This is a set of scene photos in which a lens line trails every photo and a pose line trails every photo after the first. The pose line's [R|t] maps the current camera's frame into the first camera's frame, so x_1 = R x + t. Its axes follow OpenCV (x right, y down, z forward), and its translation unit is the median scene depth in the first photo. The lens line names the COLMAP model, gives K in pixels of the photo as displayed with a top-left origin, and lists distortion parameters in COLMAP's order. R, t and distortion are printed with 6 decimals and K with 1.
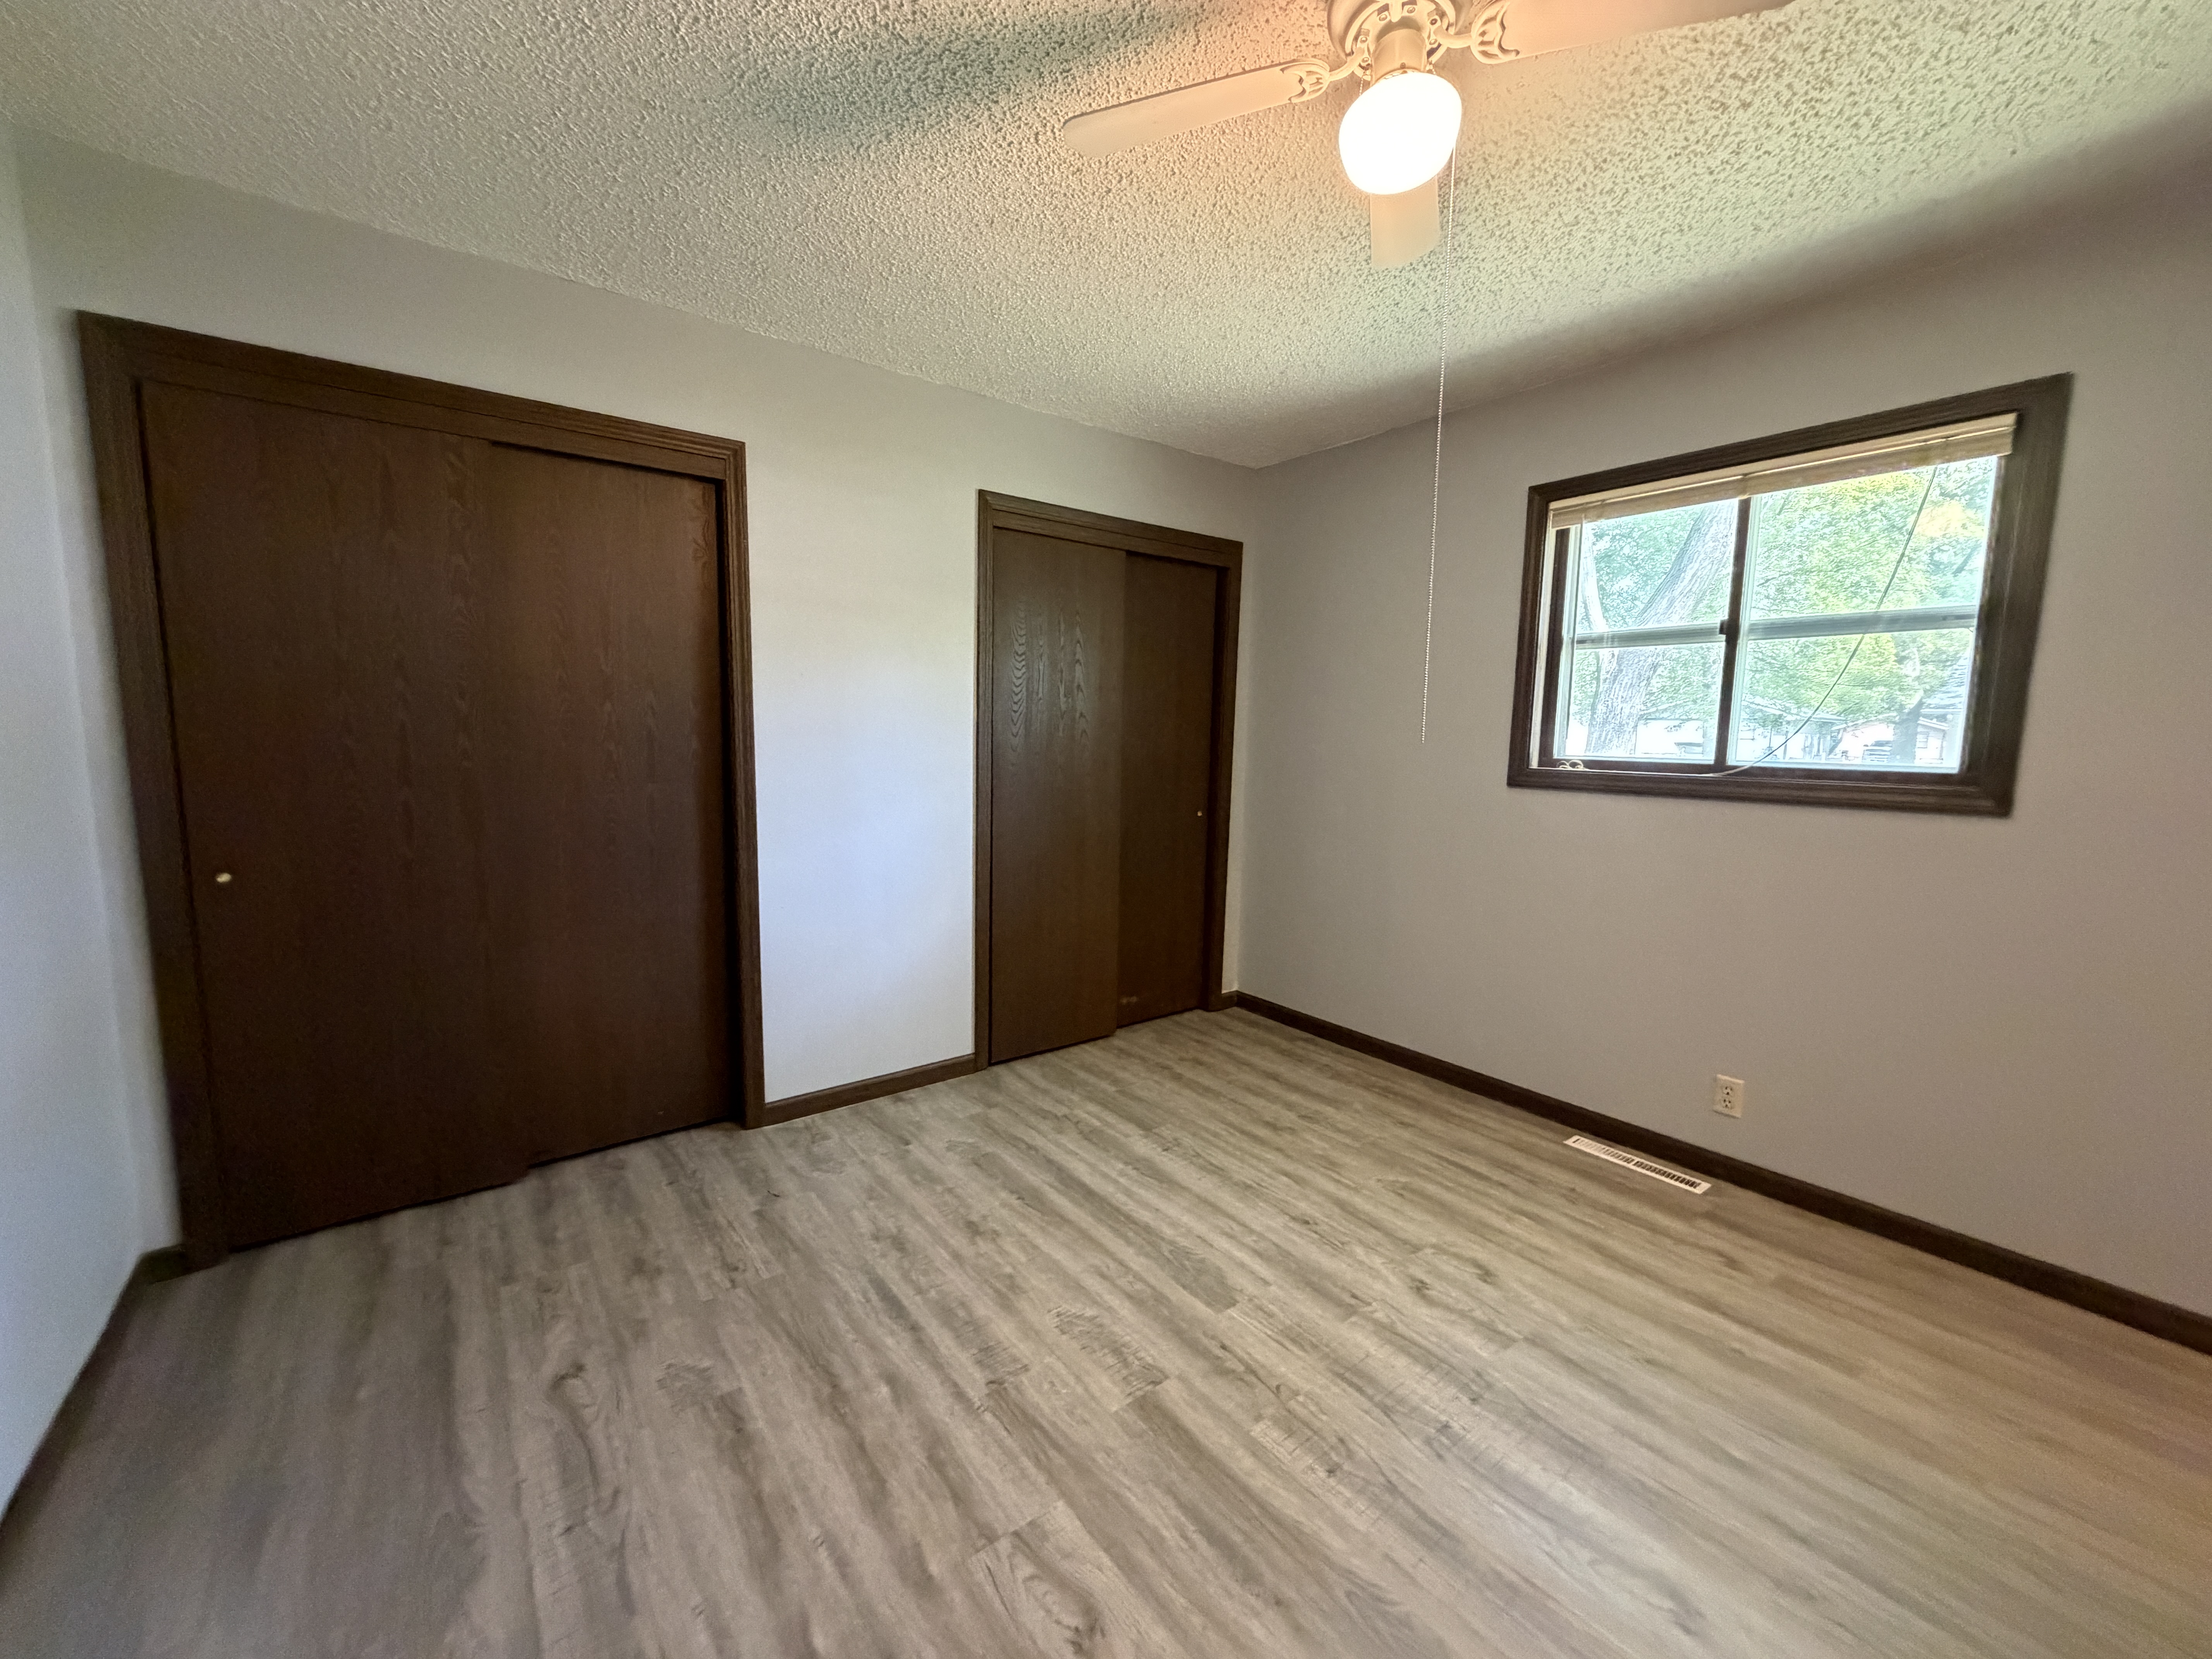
lens RADIAL K [[864.9, 0, 1106.0], [0, 864.9, 829.5], [0, 0, 1]] dist [-0.000434, 0.000152]
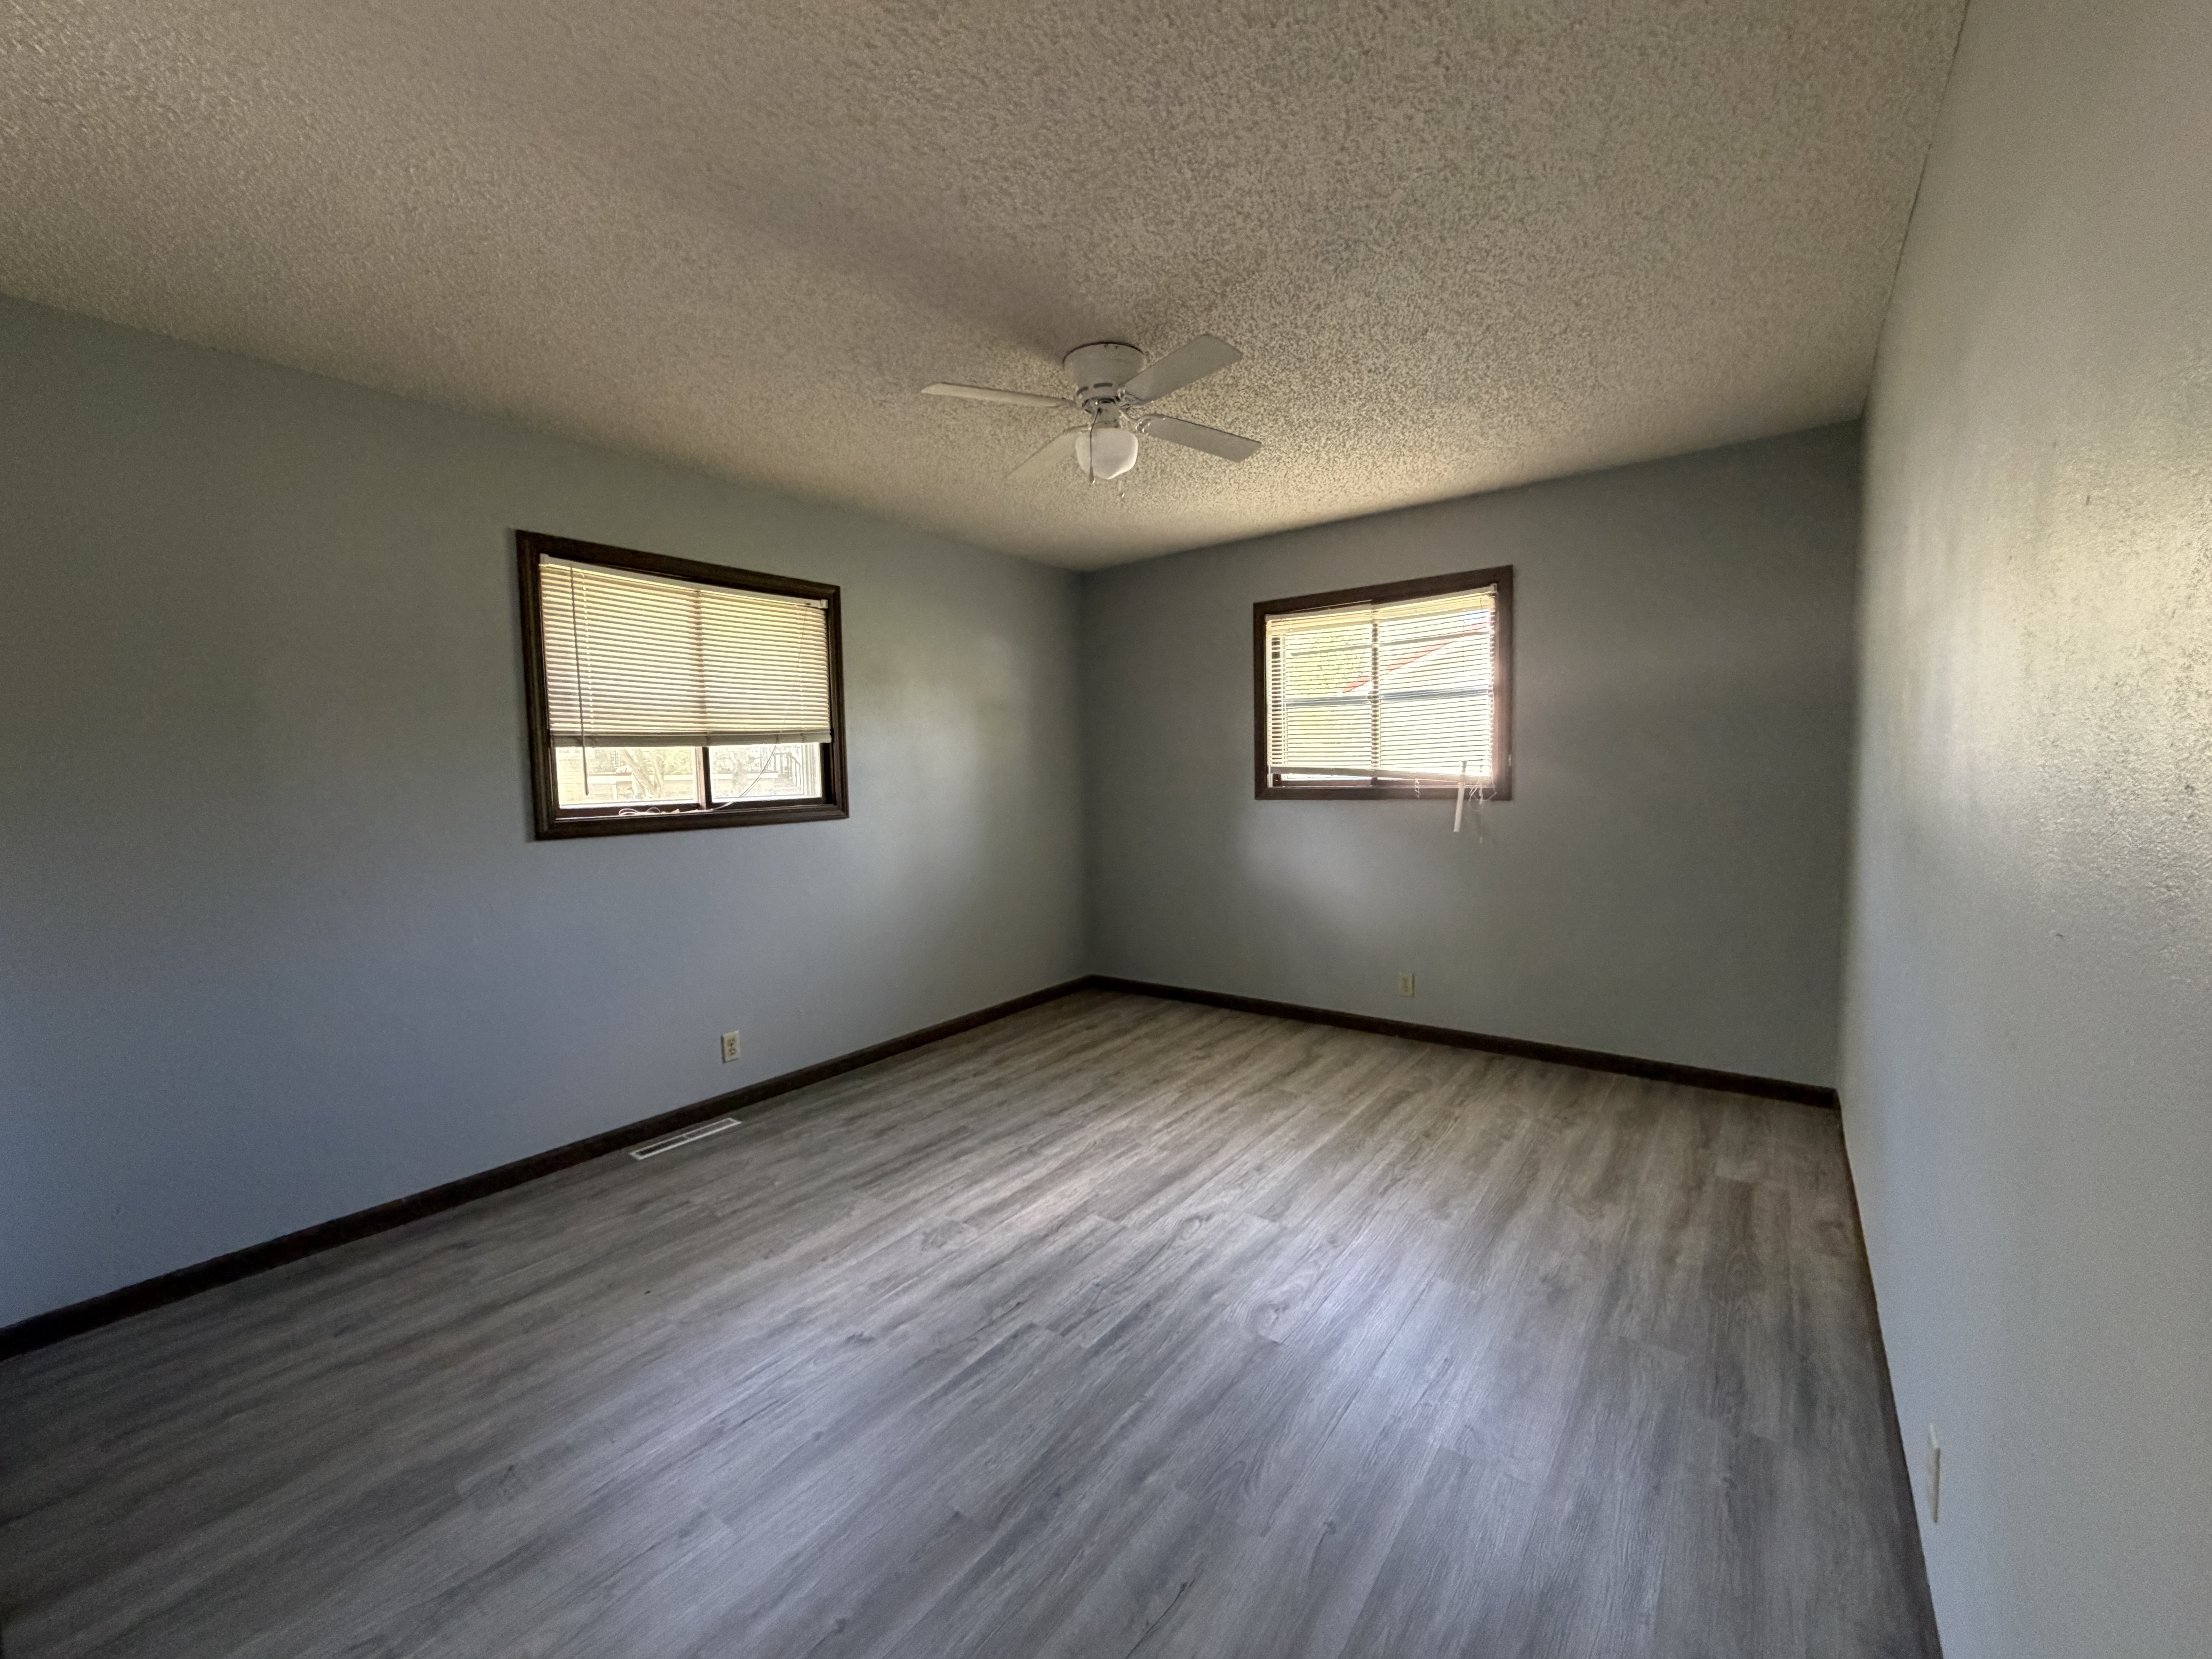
lens RADIAL K [[864.9, 0, 1106.0], [0, 864.9, 829.5], [0, 0, 1]] dist [-0.000434, 0.000152]
pose [[-0.253897, -0.084196, 0.963560, -0.727826], [0.127062, 0.984667, 0.119521, -0.114910], [-0.958849, 0.152778, -0.239306, 0.751893]]
